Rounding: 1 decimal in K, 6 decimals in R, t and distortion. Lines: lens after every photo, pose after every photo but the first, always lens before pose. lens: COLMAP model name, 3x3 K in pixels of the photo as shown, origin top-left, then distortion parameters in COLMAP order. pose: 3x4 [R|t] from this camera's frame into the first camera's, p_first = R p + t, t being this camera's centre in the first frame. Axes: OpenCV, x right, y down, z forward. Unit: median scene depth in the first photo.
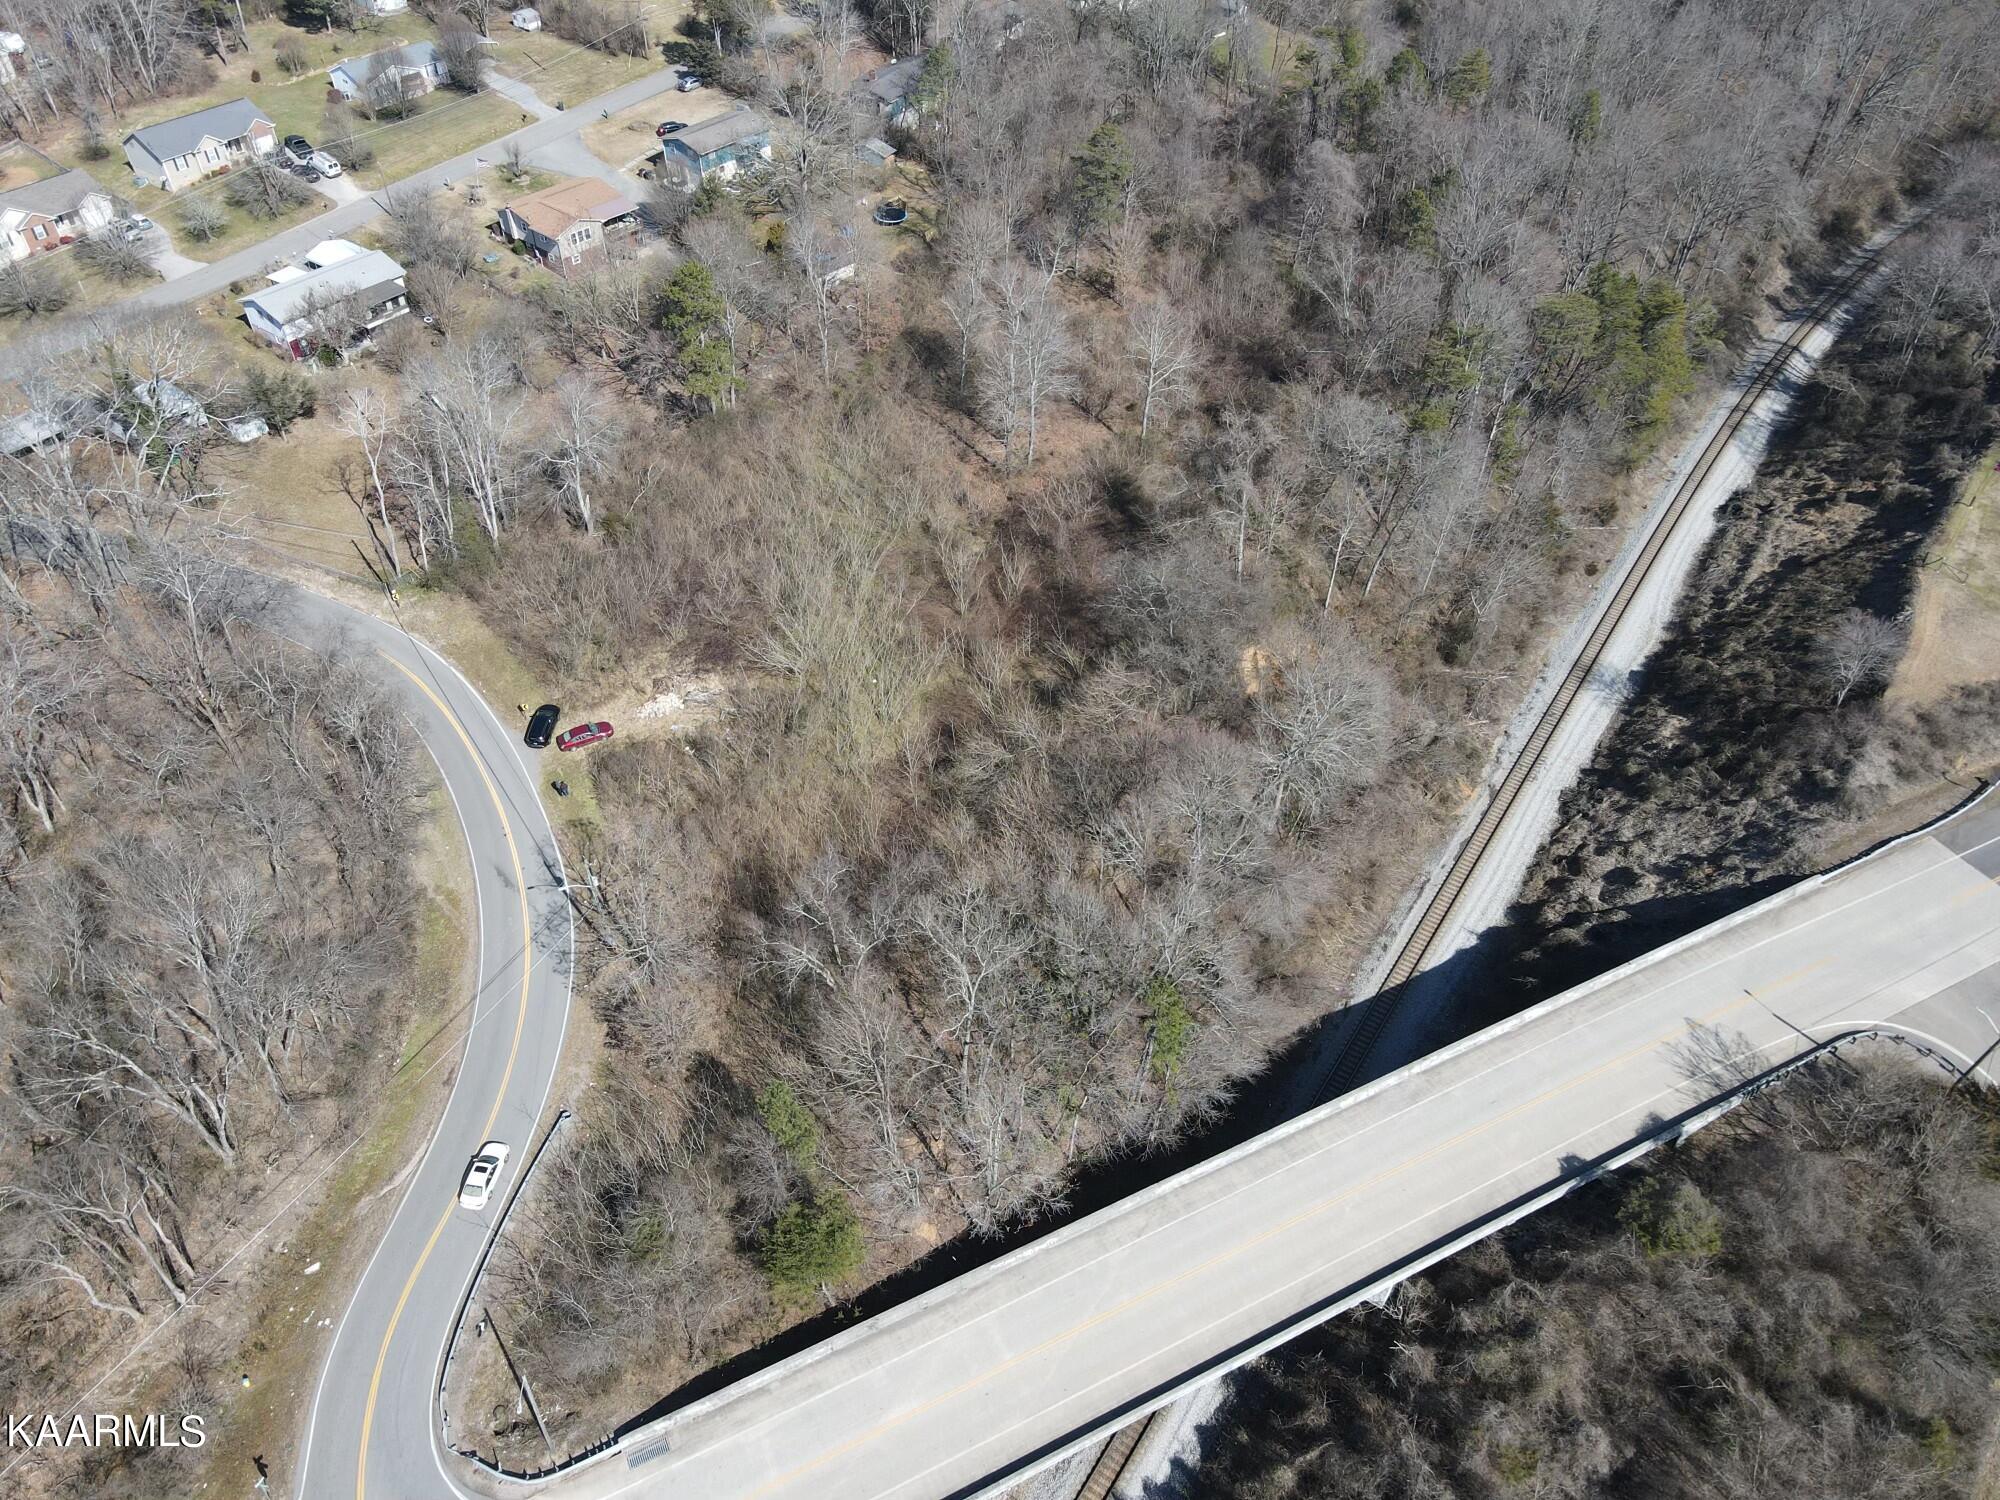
lens RADIAL K [[1429.6, 0, 991.5], [0, 1429.6, 736.9], [0, 0, 1]] dist [0.040360, -0.030742]
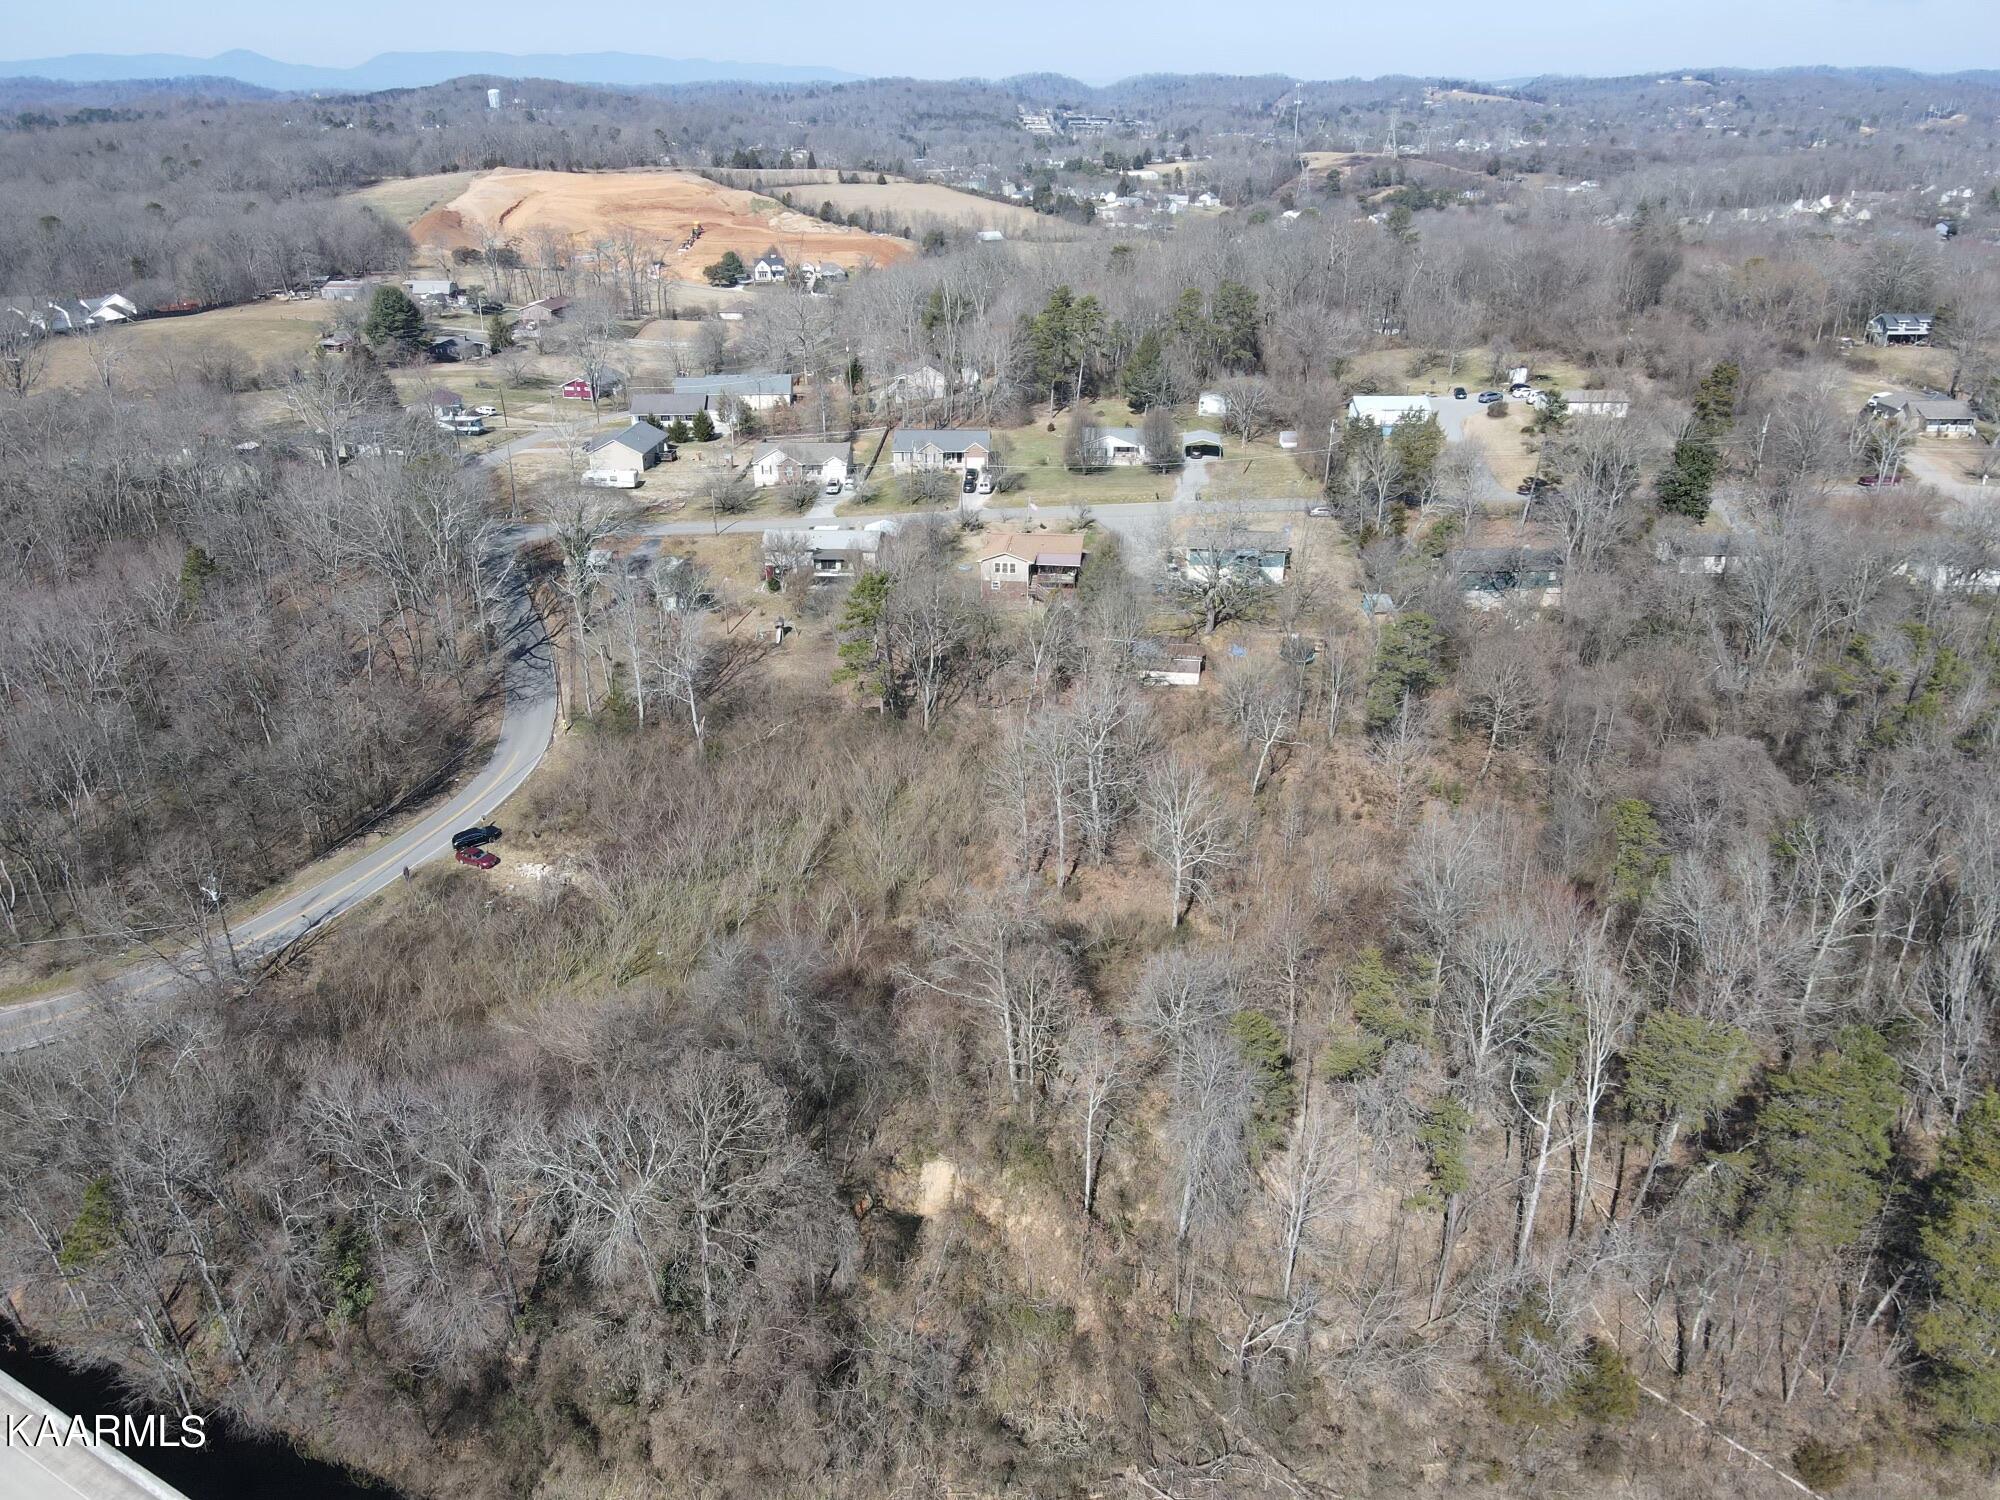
lens RADIAL K [[1429.6, 0, 991.7], [0, 1429.6, 752.3], [0, 0, 1]] dist [0.040360, -0.030742]
pose [[0.575867, 0.348464, -0.739561, 0.698613], [-0.551598, 0.833295, -0.036878, -0.231365], [0.603422, 0.429177, 0.672078, 0.405946]]
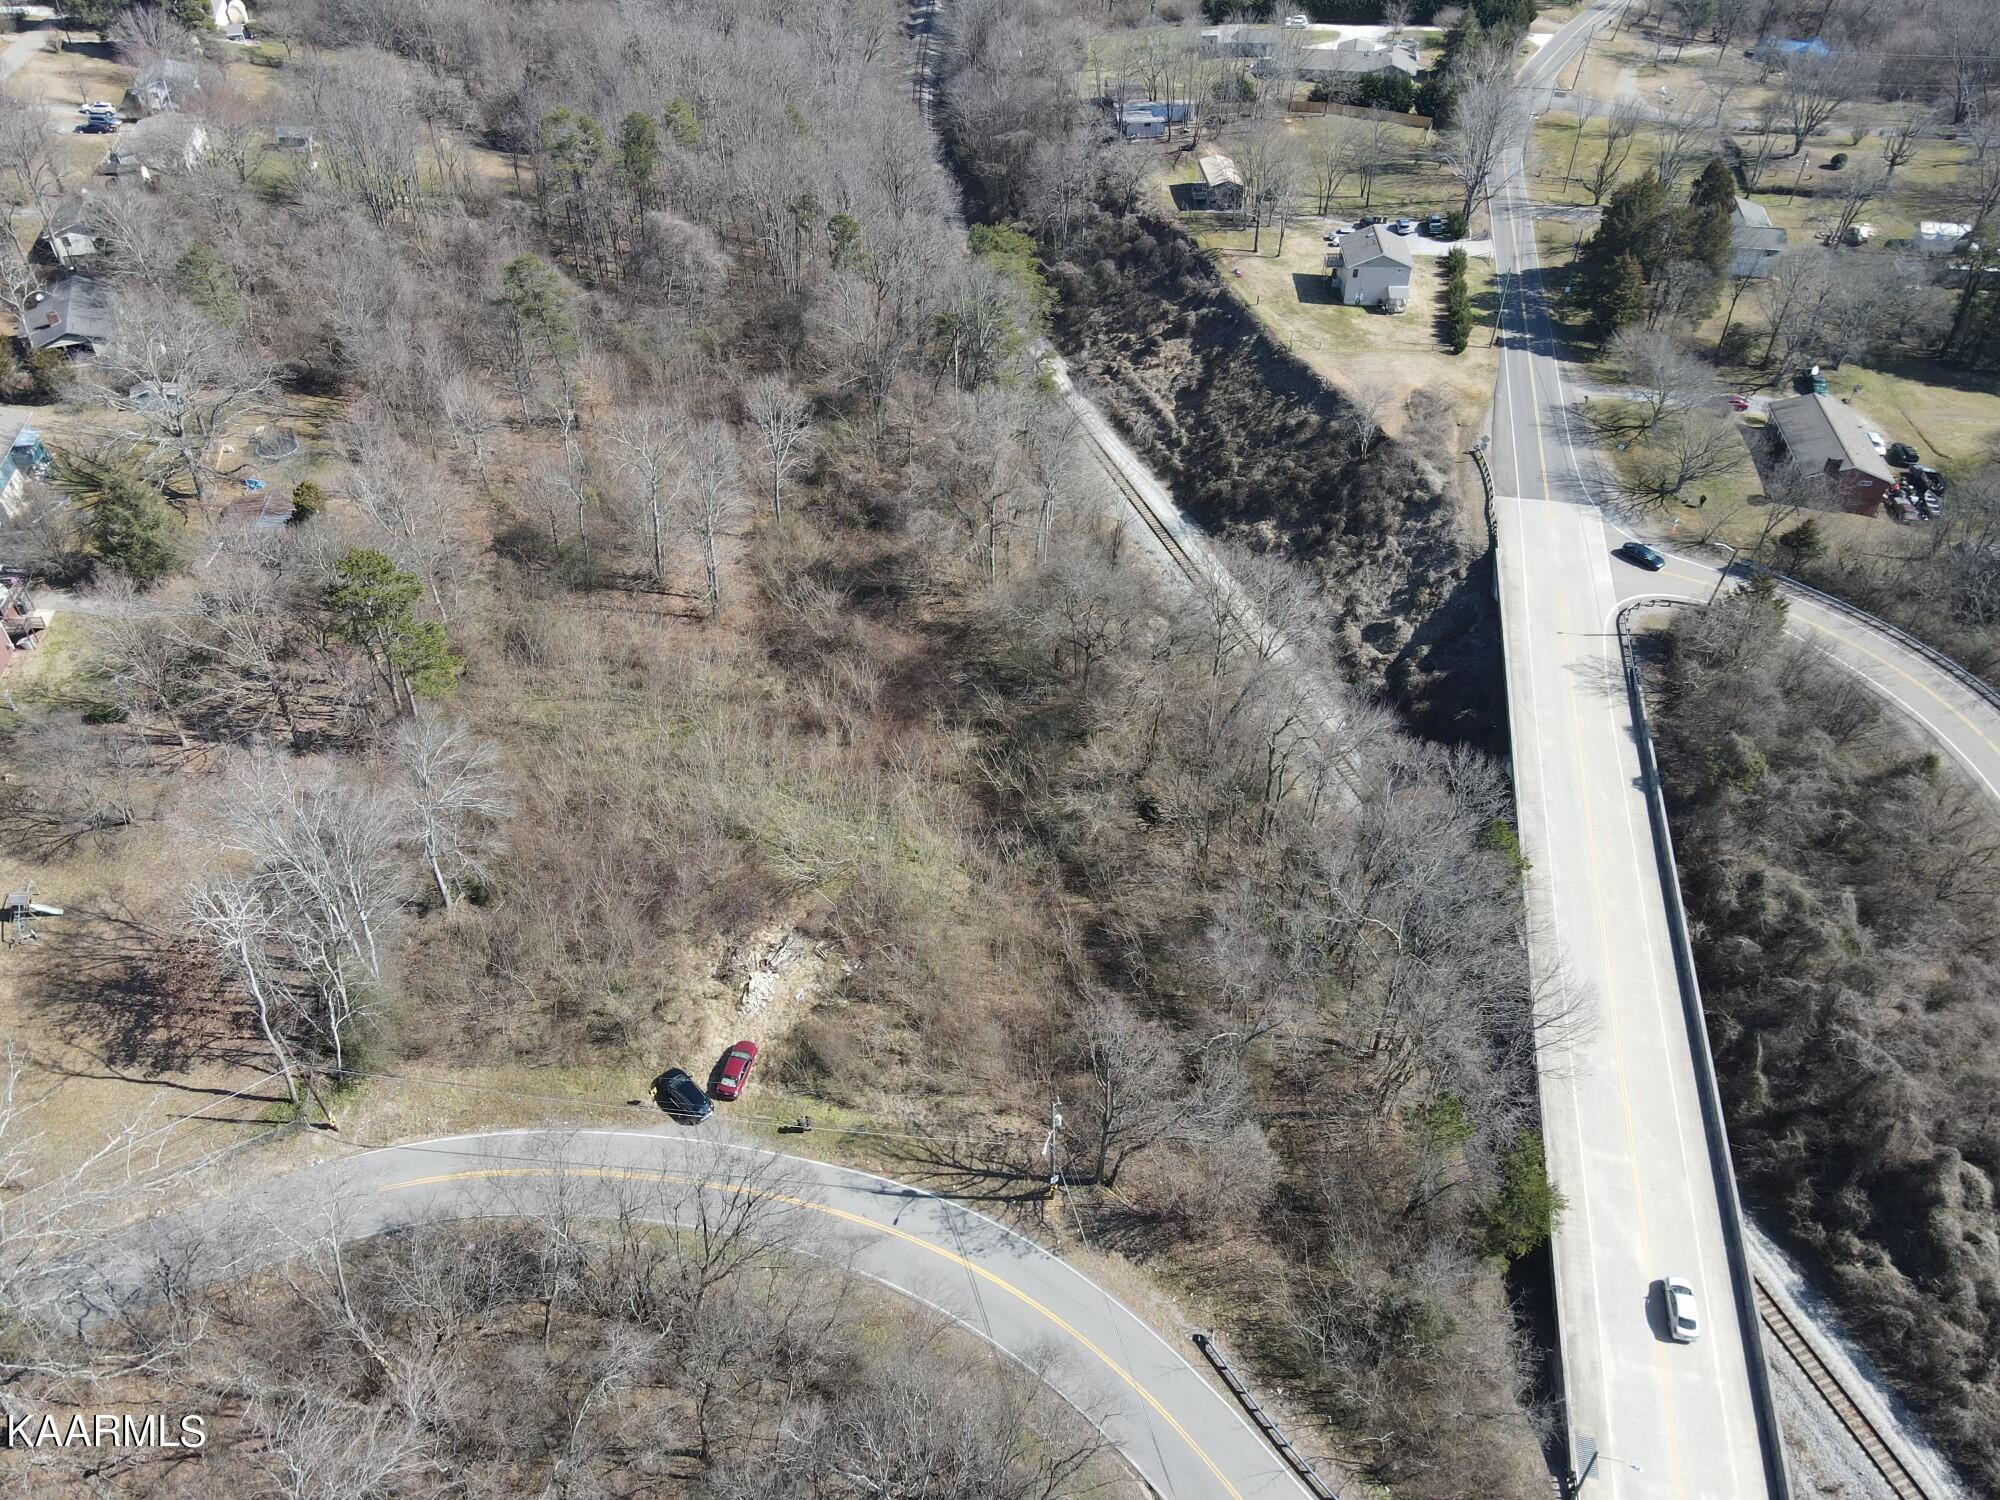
lens RADIAL K [[1429.6, 0, 995.7], [0, 1429.6, 744.5], [0, 0, 1]] dist [0.040360, -0.030742]
pose [[0.614172, -0.511283, 0.601151, -0.535820], [0.526214, 0.833009, 0.170868, -0.197121], [-0.588126, 0.211392, 0.780654, 0.219877]]
